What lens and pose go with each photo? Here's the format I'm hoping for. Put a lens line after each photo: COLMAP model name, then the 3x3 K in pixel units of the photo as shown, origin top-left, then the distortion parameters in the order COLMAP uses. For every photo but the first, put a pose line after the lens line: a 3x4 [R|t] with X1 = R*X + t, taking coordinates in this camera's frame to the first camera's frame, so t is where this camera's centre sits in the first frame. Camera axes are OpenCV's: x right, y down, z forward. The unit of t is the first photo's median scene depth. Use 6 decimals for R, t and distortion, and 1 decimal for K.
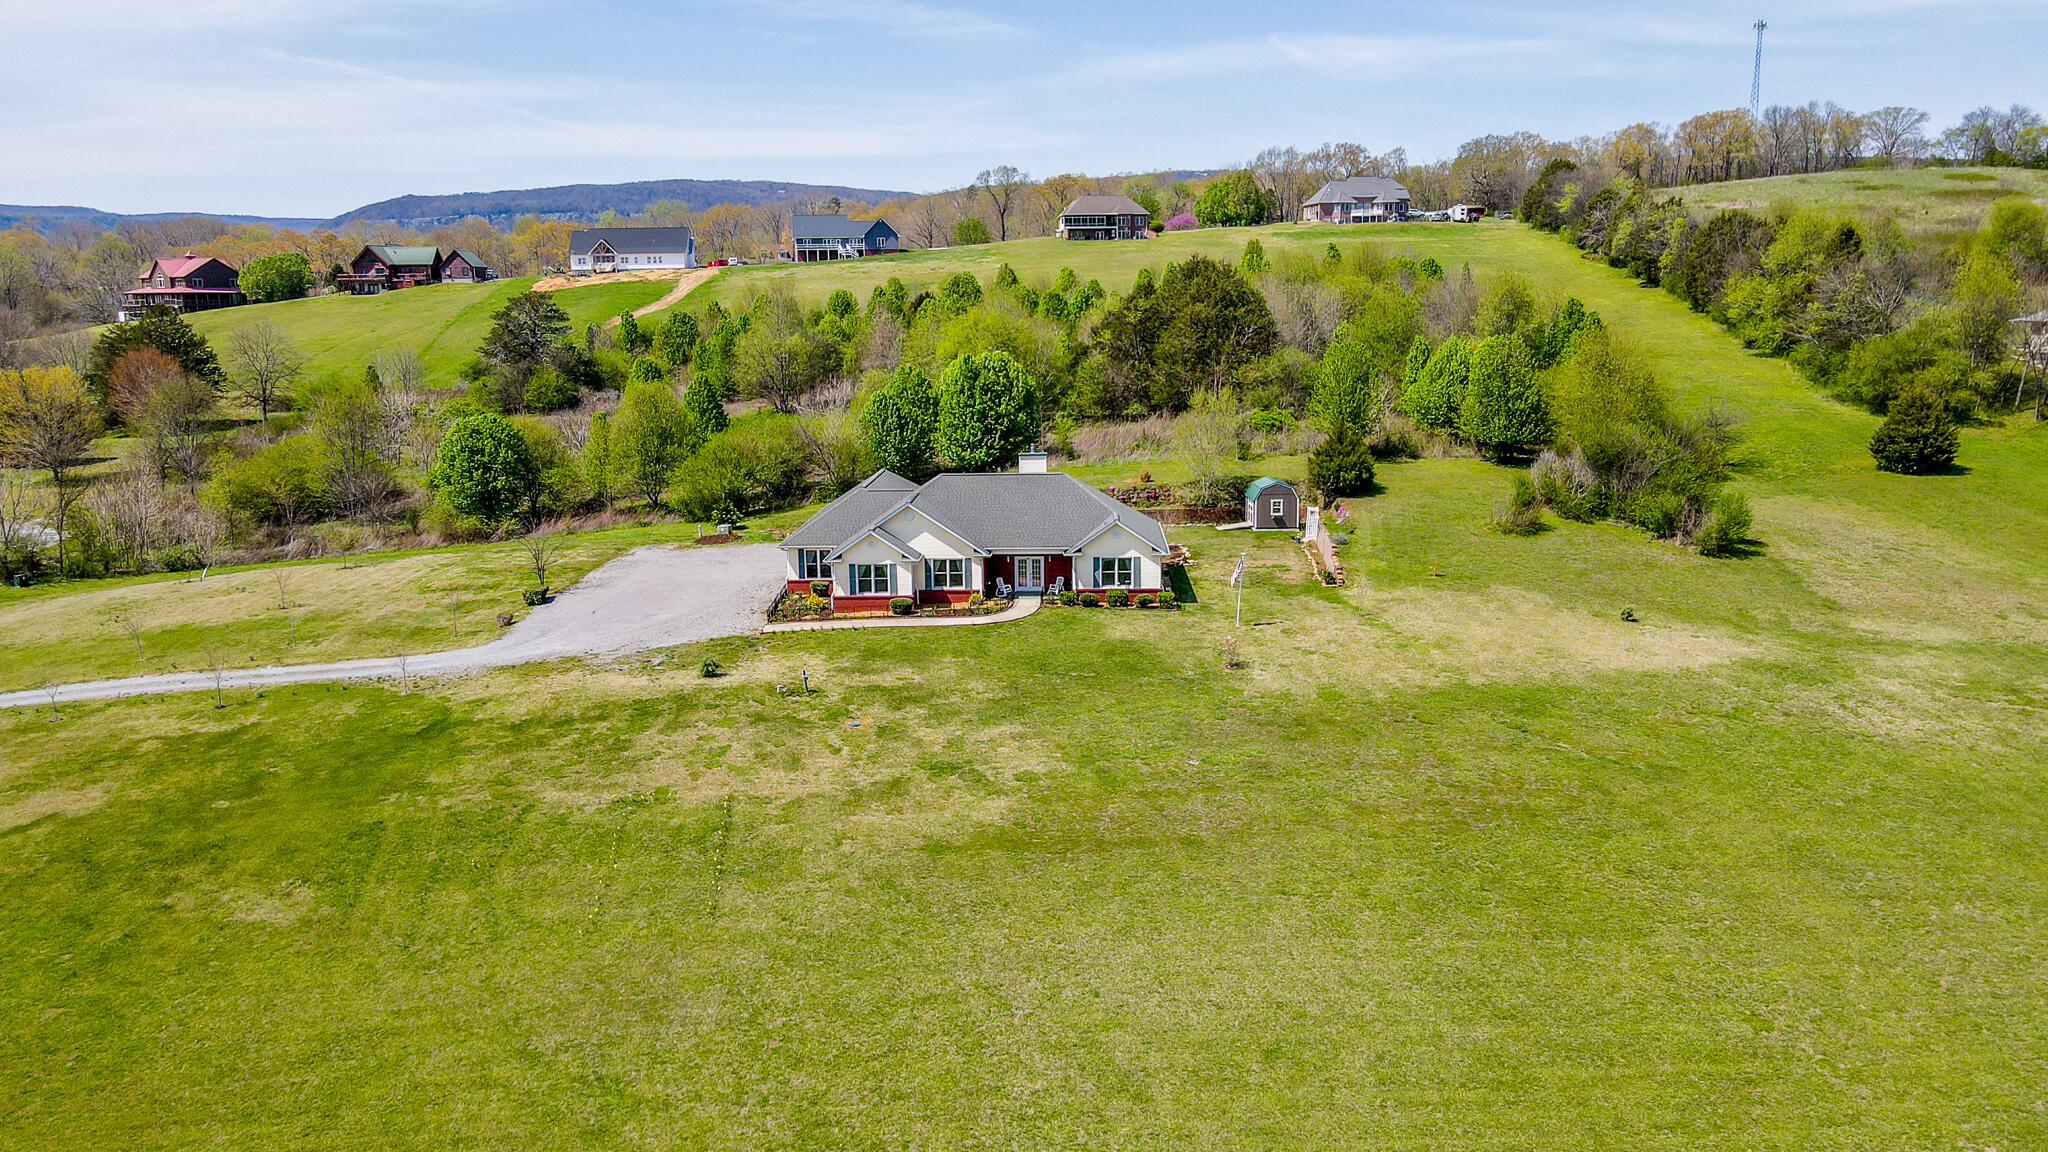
lens RADIAL K [[1535.0, 0, 1013.0], [0, 1535.0, 496.4], [0, 0, 1]] dist [0.007068, 0.023664]
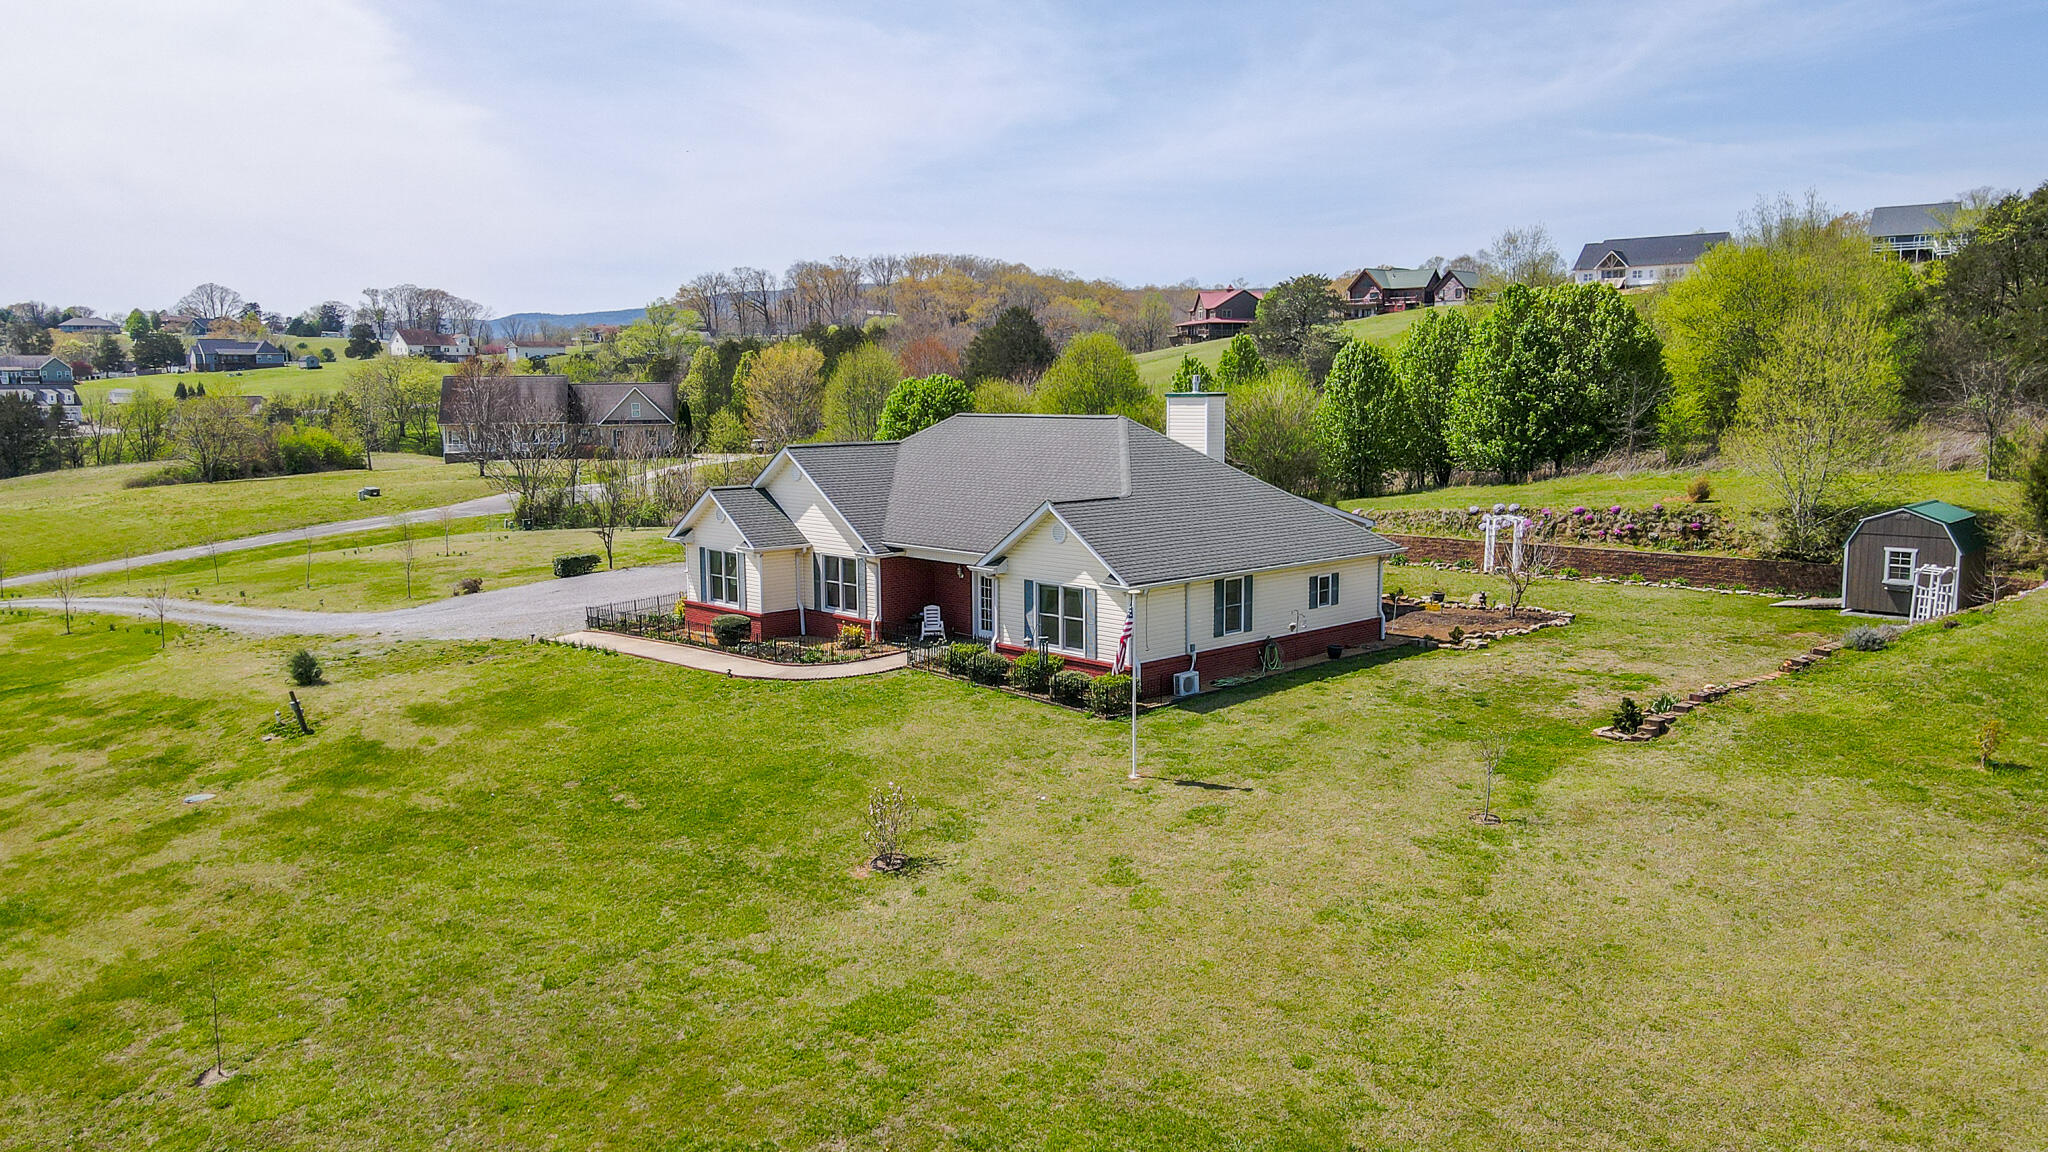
lens RADIAL K [[1535.0, 0, 1025.7], [0, 1535.0, 529.6], [0, 0, 1]] dist [0.007068, 0.023664]
pose [[0.715153, 0.077084, -0.694704, 0.372494], [-0.094538, 0.995435, 0.013132, 0.018082], [0.692545, 0.056284, 0.719176, 0.655672]]
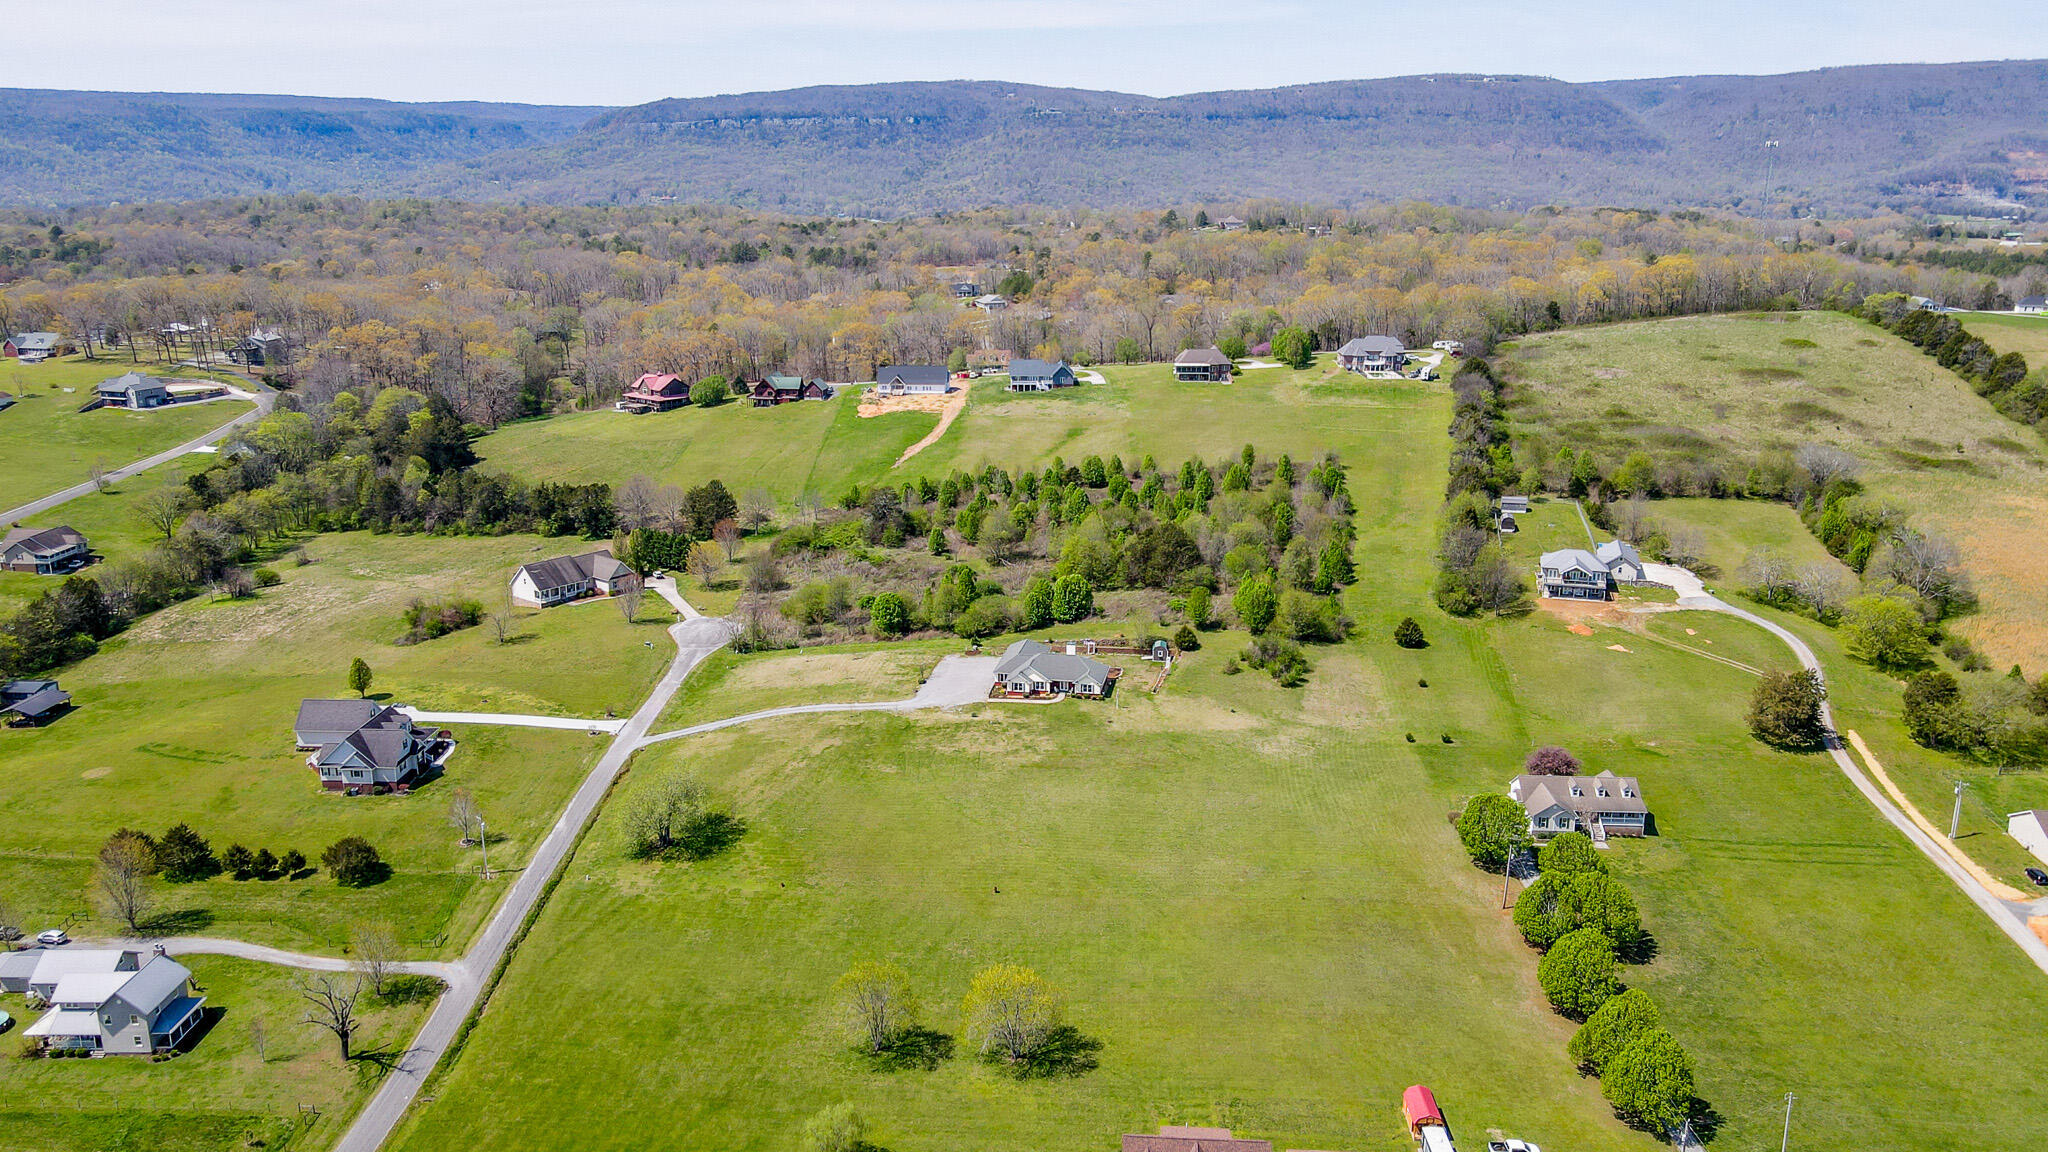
lens RADIAL K [[1534.6, 0, 1019.0], [0, 1534.6, 561.7], [0, 0, 1]] dist [0.001662, 0.031259]
pose [[0.989760, 0.048774, -0.134147, 0.364748], [-0.032012, 0.991718, 0.124379, -0.661567], [0.139103, -0.118811, 0.983125, -2.405310]]
